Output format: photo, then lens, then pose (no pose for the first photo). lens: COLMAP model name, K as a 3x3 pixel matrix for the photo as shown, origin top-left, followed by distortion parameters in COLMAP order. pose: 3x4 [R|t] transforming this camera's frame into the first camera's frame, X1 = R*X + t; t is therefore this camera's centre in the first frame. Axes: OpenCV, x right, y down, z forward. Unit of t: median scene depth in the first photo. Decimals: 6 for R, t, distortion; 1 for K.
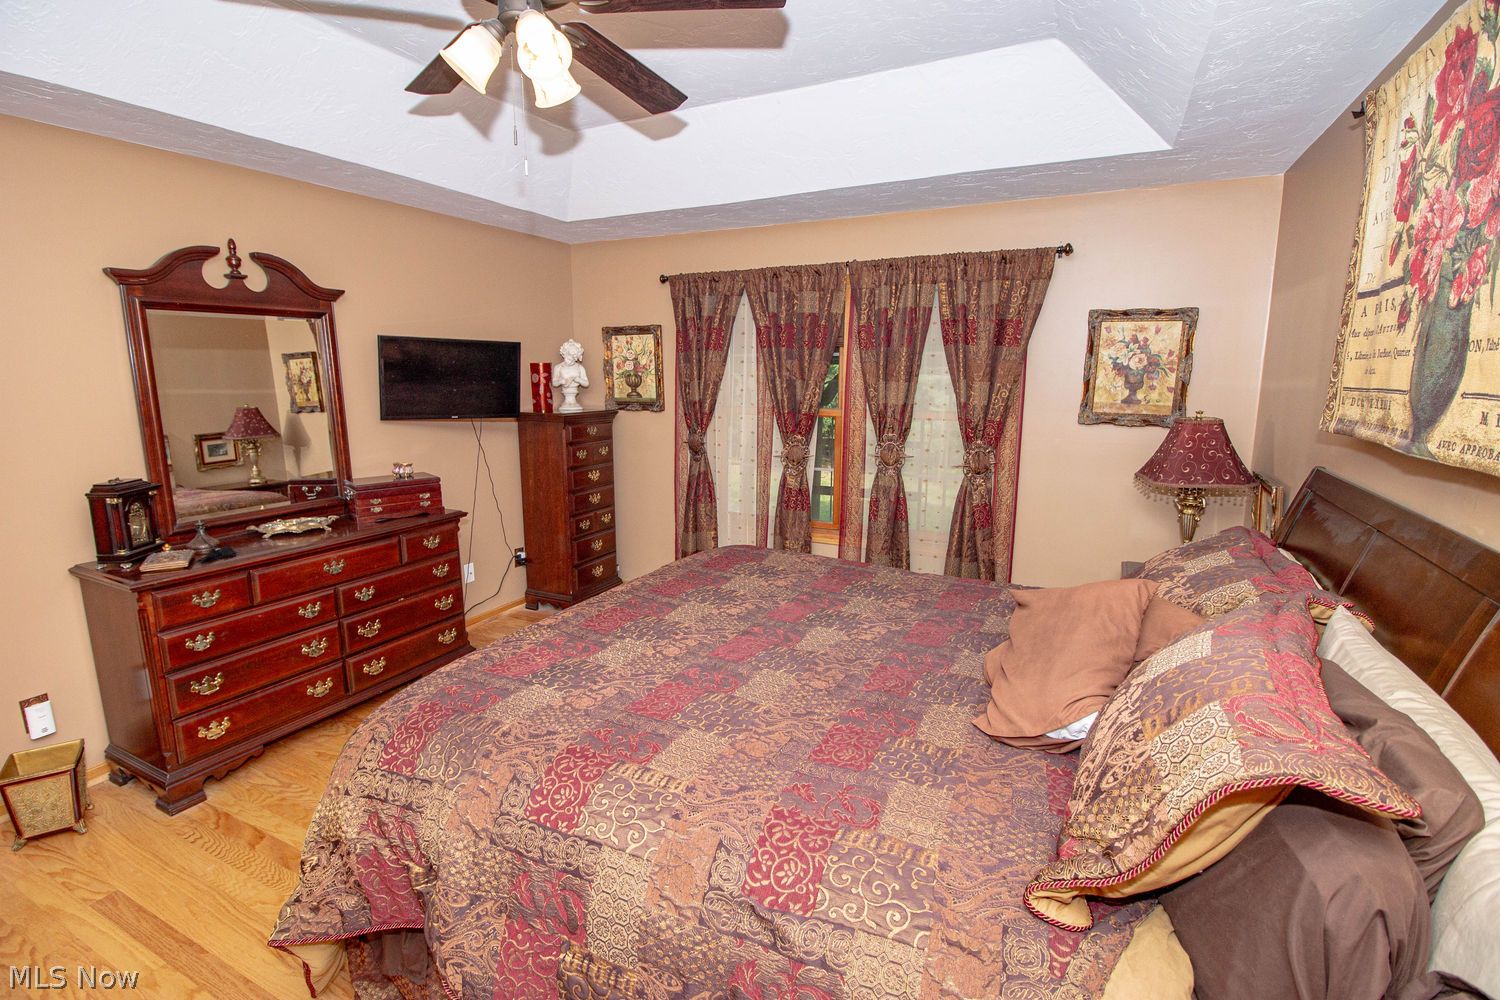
lens RADIAL K [[701.5, 0, 743.6], [0, 701.5, 494.2], [0, 0, 1]] dist [0.000603, -0.014402]
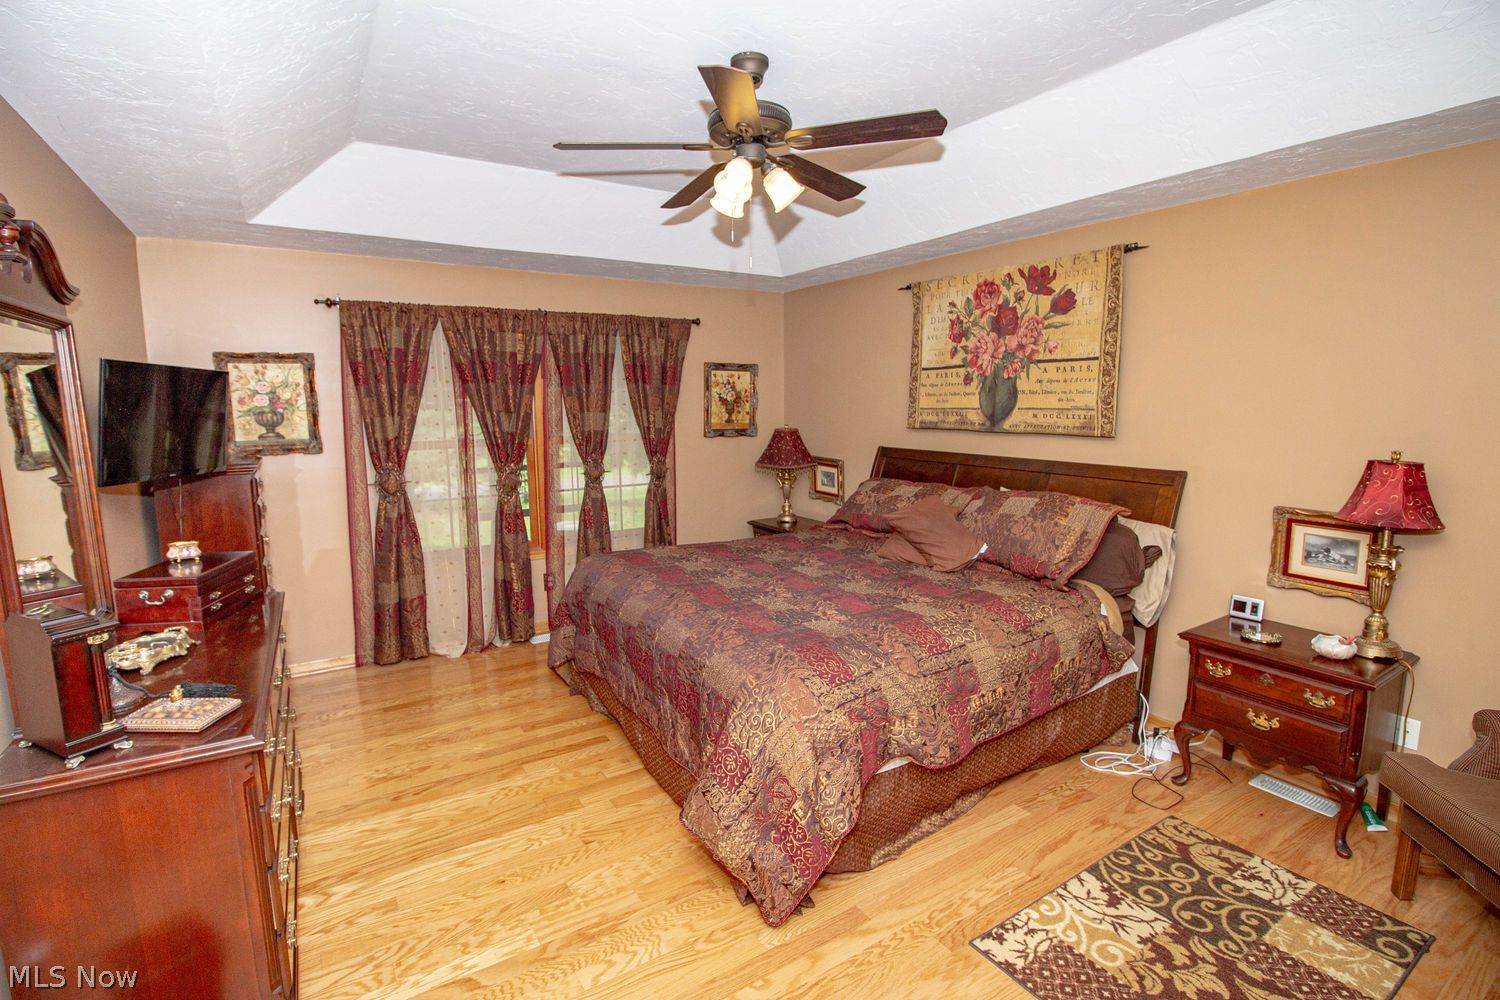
lens RADIAL K [[701.5, 0, 743.6], [0, 701.5, 494.2], [0, 0, 1]] dist [0.000603, -0.014402]
pose [[0.513205, -0.119315, 0.849932, -0.688998], [0.155663, 0.986806, 0.044537, -0.031555], [-0.844032, 0.109446, 0.525006, 0.144257]]
